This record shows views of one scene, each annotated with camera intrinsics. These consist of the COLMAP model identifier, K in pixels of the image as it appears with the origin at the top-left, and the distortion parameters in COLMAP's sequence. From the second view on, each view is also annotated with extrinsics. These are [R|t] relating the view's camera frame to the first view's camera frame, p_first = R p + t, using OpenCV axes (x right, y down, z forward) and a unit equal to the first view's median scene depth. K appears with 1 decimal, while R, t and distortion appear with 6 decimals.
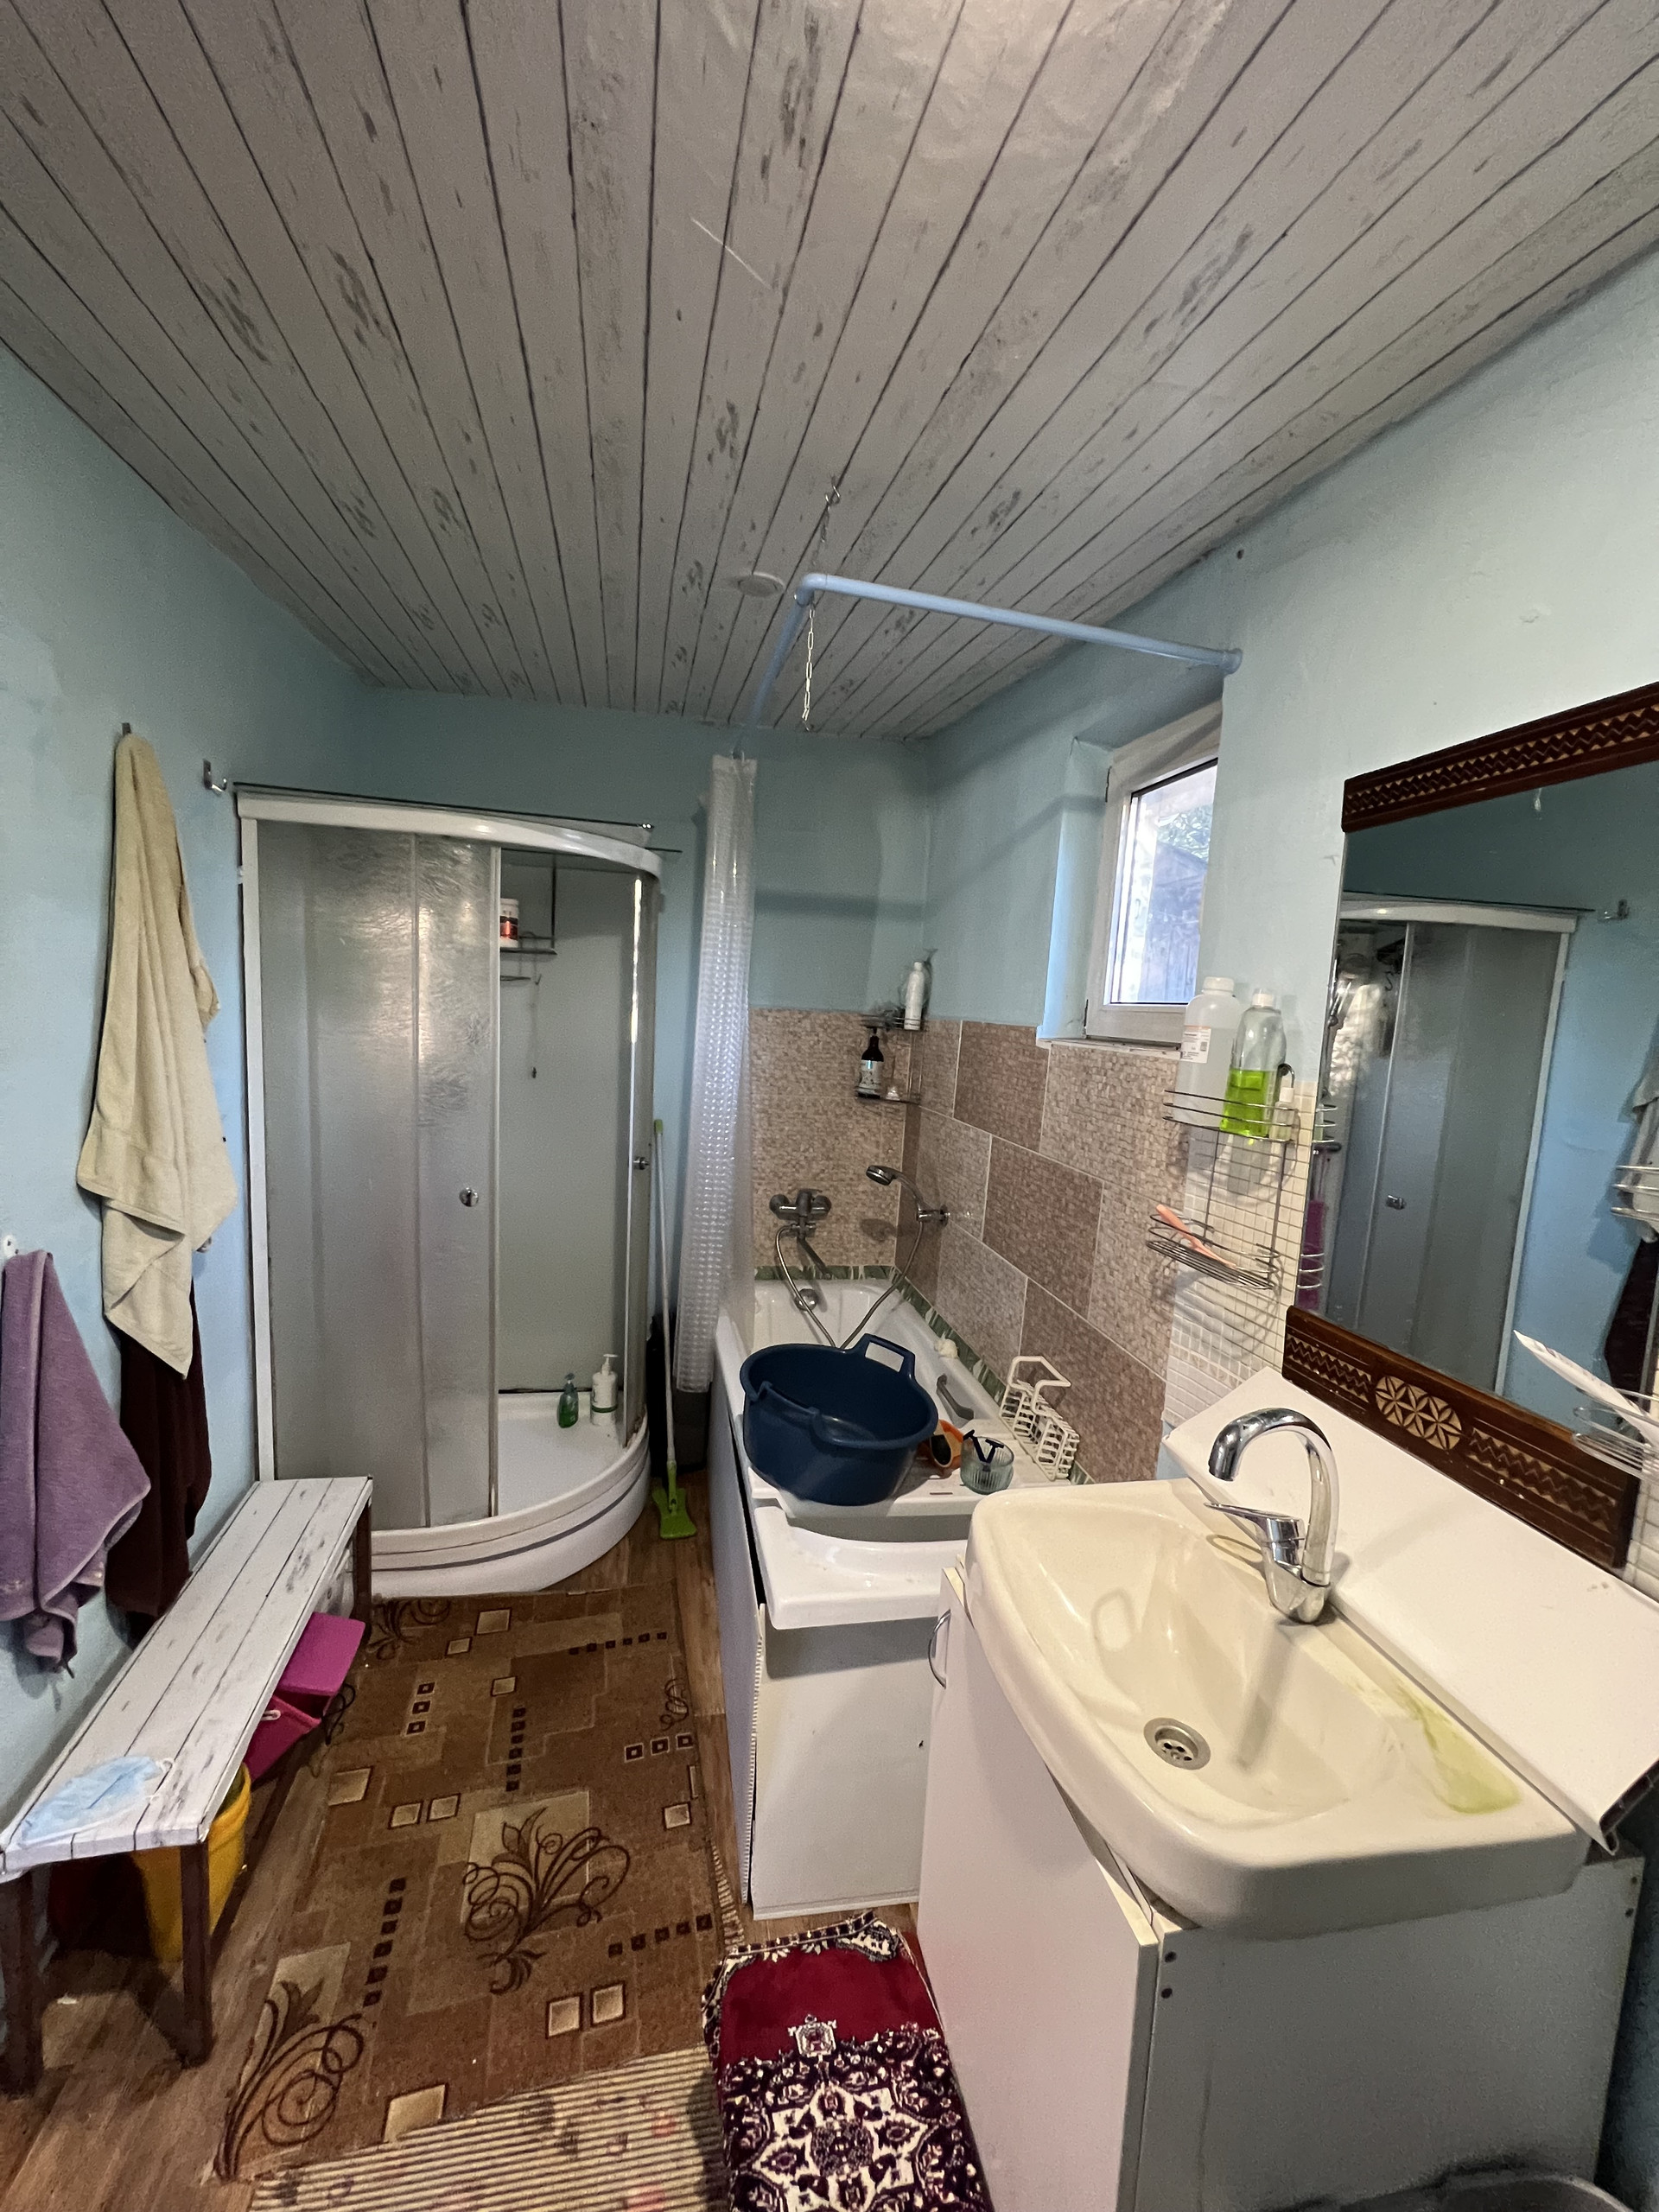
lens RADIAL K [[878.9, 0, 827.0], [0, 878.9, 1110.1], [0, 0, 1]] dist [0.000458, 0.000101]
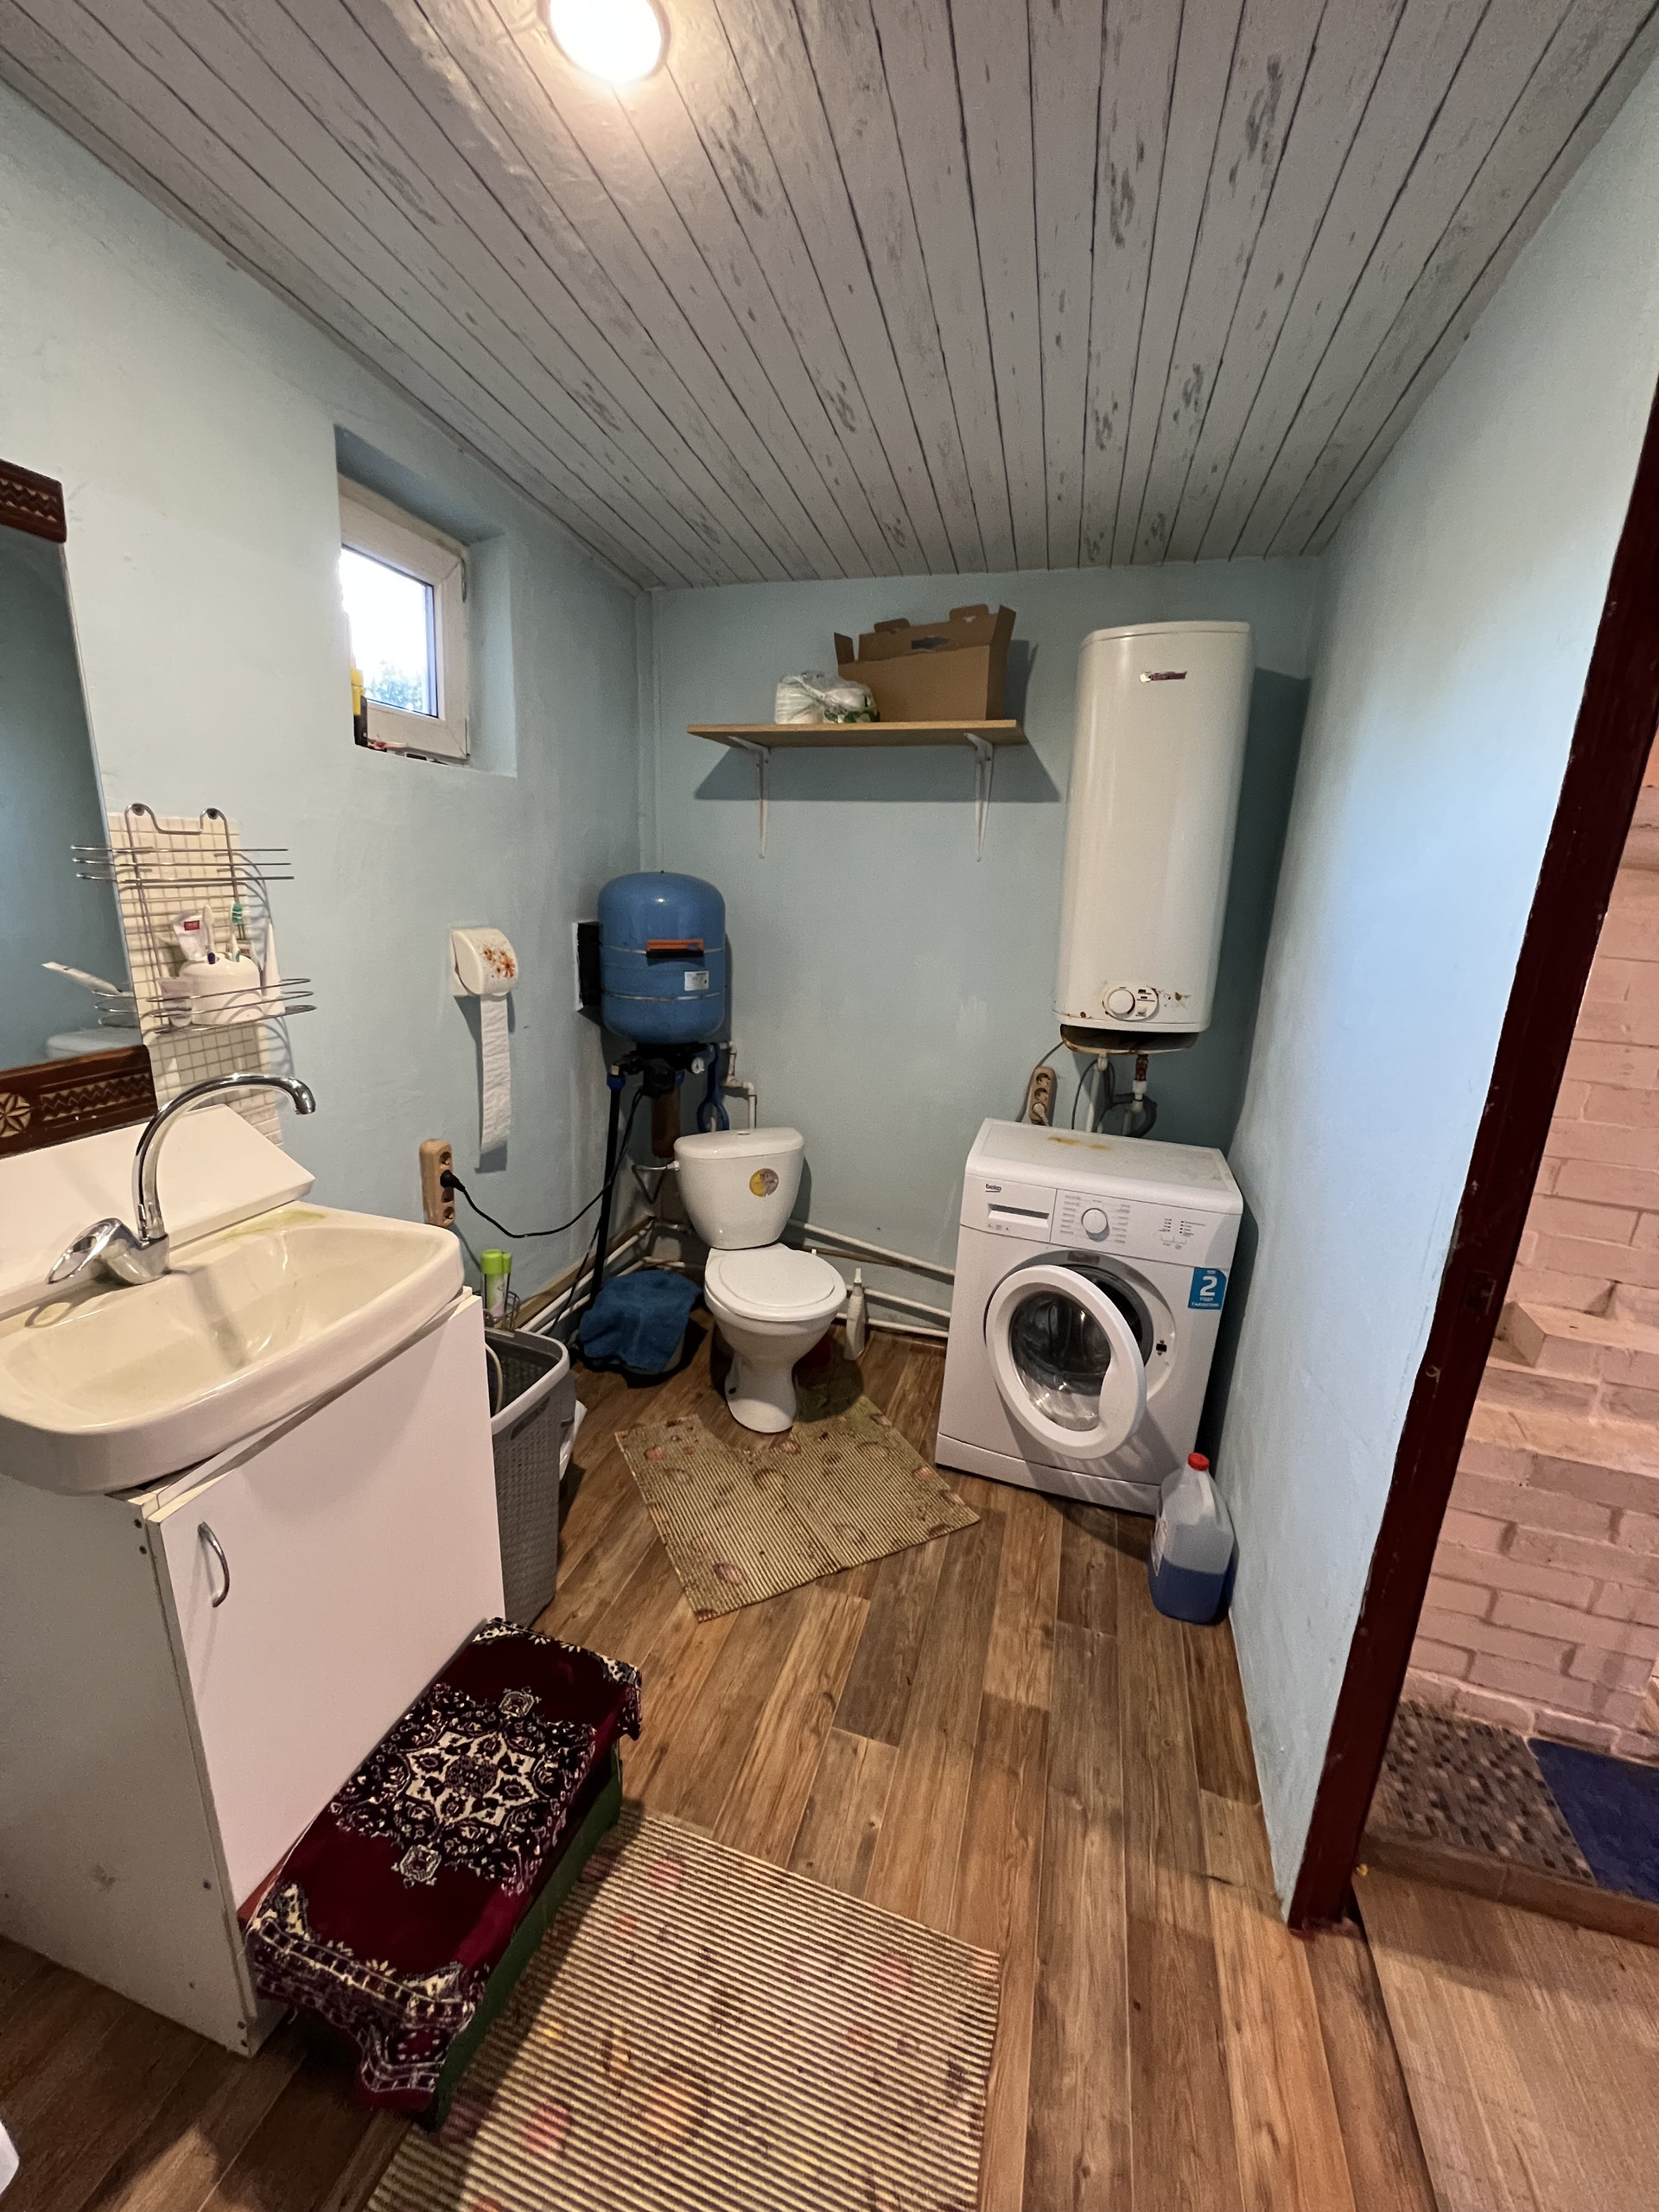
lens RADIAL K [[878.9, 0, 826.1], [0, 878.9, 1099.8], [0, 0, 1]] dist [0.000458, 0.000101]
pose [[-0.876790, -0.217352, 0.428950, -0.669961], [-0.042425, 0.923506, 0.381230, -0.127058], [-0.478999, 0.316060, -0.818942, 1.366436]]
